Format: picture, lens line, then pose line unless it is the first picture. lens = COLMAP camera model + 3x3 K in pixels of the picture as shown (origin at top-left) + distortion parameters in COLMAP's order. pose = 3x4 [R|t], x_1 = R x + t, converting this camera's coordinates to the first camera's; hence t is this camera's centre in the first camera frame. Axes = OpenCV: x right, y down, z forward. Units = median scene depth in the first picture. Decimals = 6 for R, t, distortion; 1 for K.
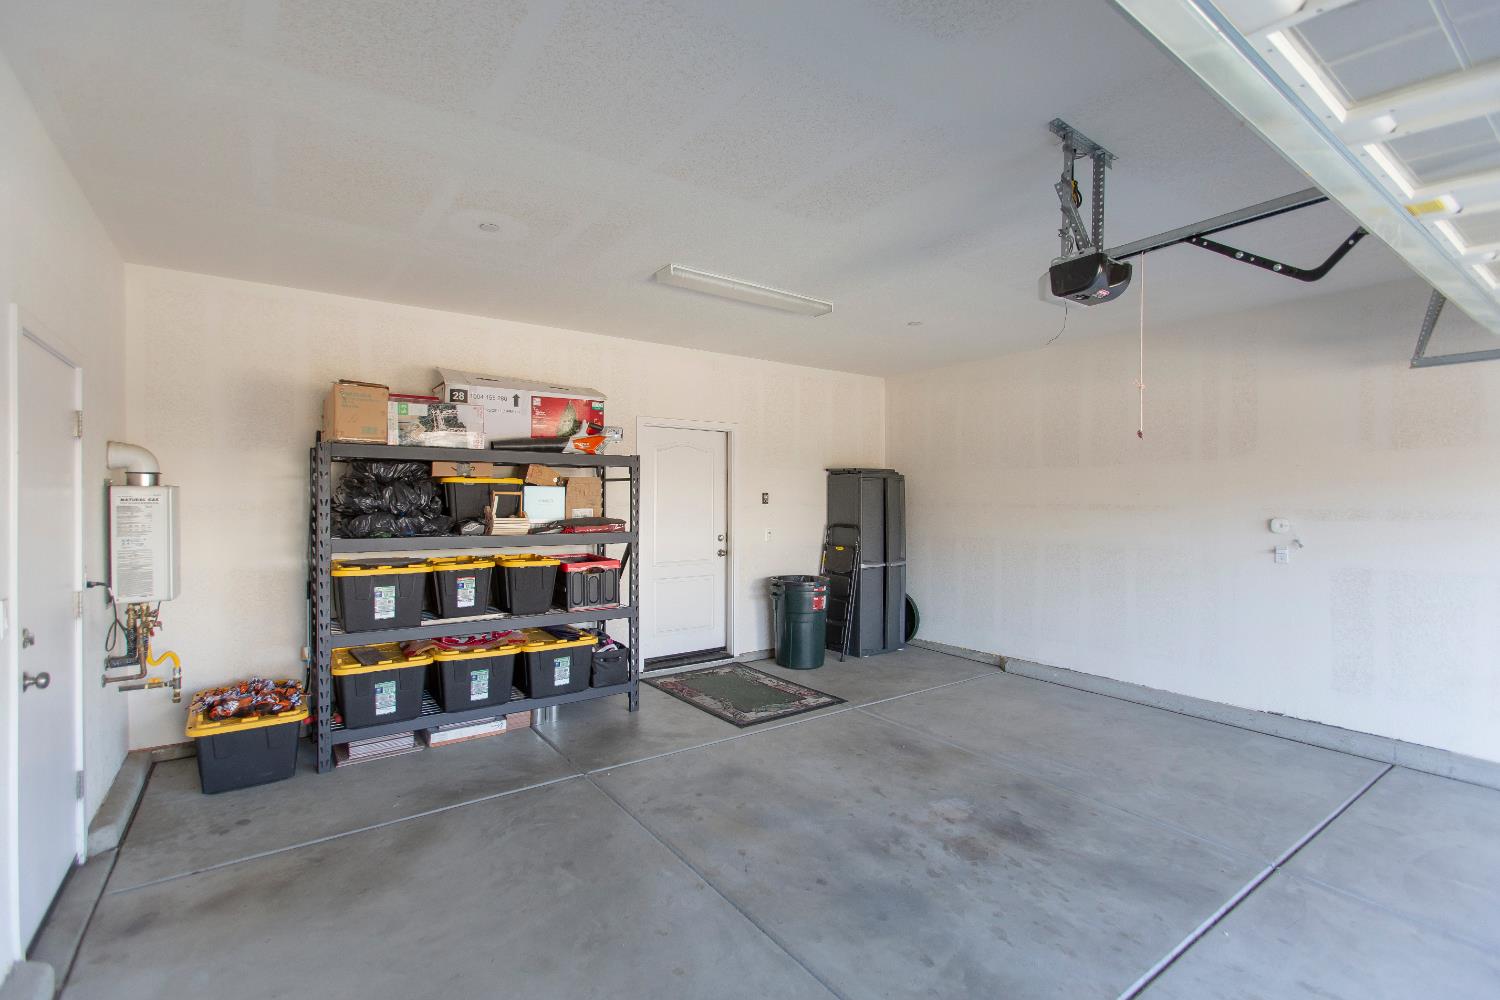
lens RADIAL K [[673.0, 0, 750.0], [0, 673.0, 500.0], [0, 0, 1]] dist [-0.006220, 0.000580]
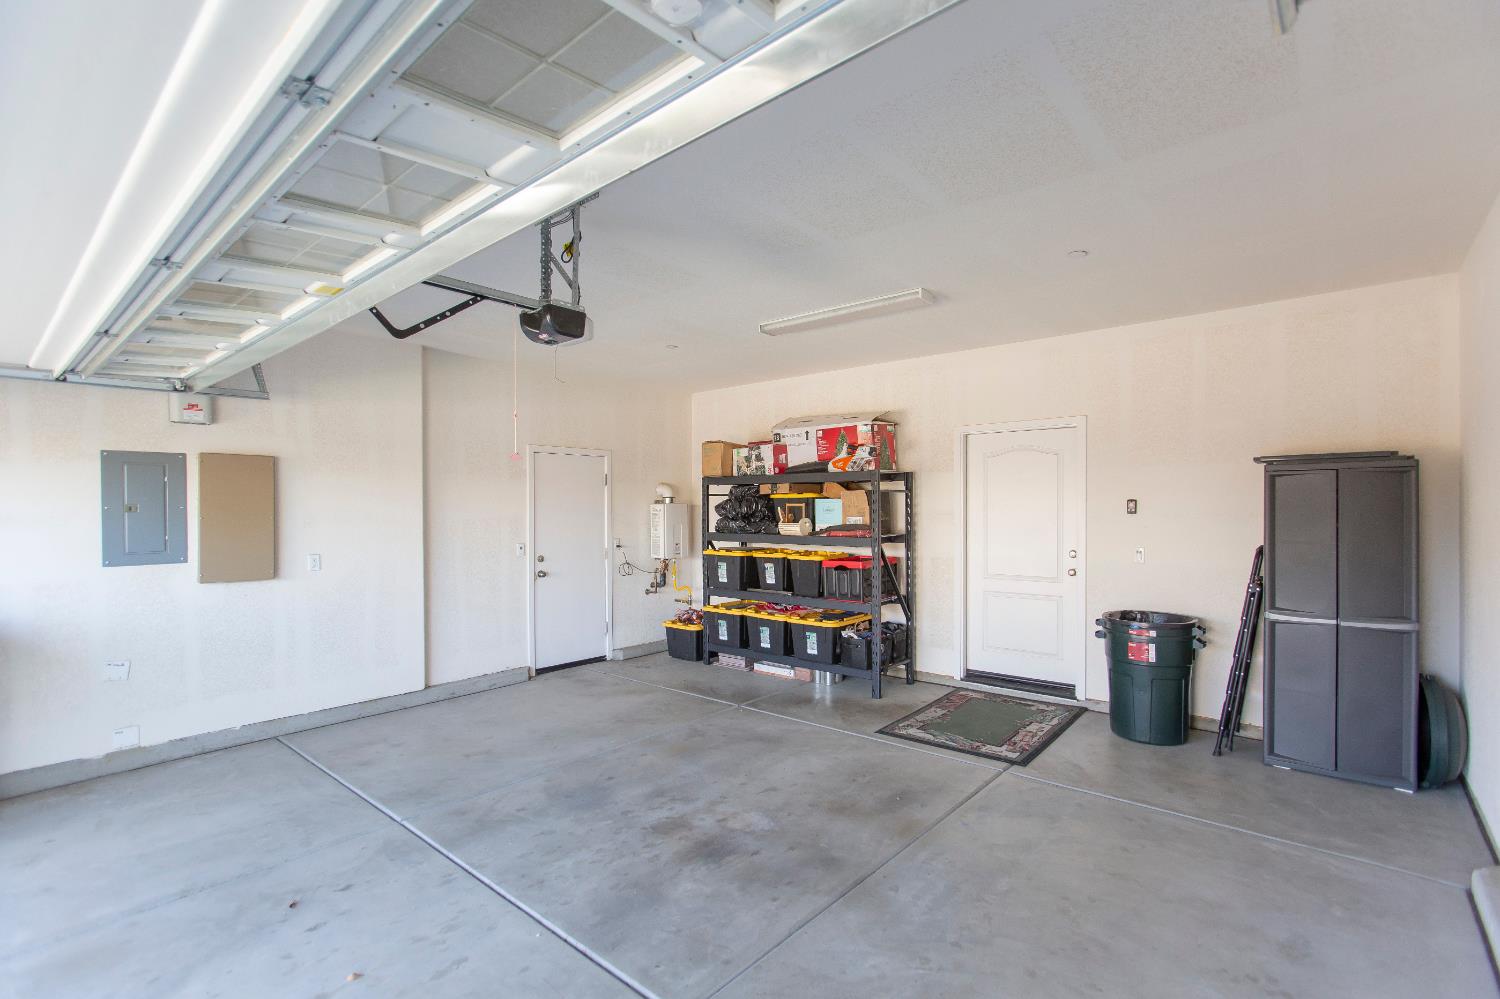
lens RADIAL K [[694.6, 0, 748.3], [0, 694.6, 507.9], [0, 0, 1]] dist [-0.012239, 0.000355]
pose [[0.227041, -0.001933, -0.973883, 1.055525], [0.007387, 0.999973, -0.000263, -0.004384], [0.973857, -0.007134, 0.227049, 0.624462]]
